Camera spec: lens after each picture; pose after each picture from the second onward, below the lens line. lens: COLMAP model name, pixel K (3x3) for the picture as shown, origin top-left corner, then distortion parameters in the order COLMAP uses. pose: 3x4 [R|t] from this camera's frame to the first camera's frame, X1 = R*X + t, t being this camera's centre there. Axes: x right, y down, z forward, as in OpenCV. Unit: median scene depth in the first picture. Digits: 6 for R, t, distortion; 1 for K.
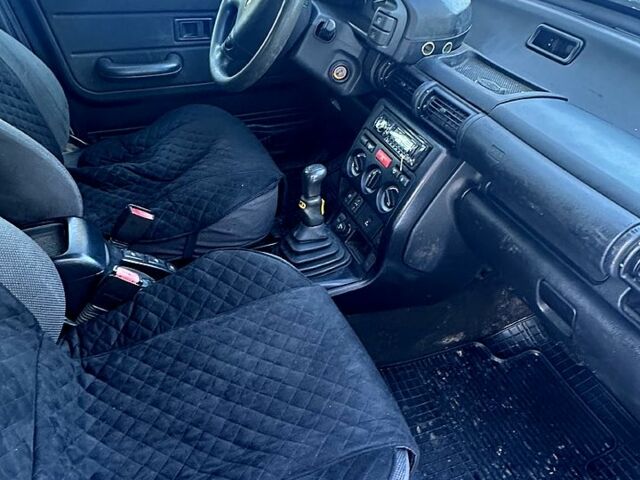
lens RADIAL K [[544.5, 0, 292.2], [0, 544.5, 239.8], [0, 0, 1]] dist [-0.006769, -0.004227]
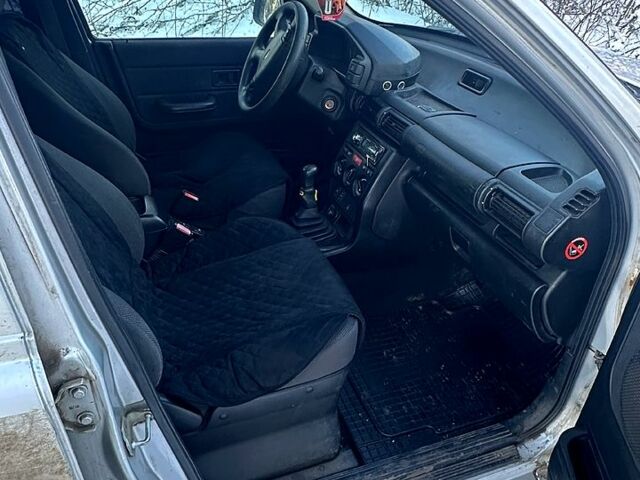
lens RADIAL K [[544.5, 0, 292.2], [0, 544.5, 239.8], [0, 0, 1]] dist [-0.006769, -0.004227]
pose [[0.999177, 0.001970, -0.040523, 0.054423], [-0.005878, 0.995311, -0.096548, 0.202419], [0.040143, 0.096707, 0.994503, -0.423782]]
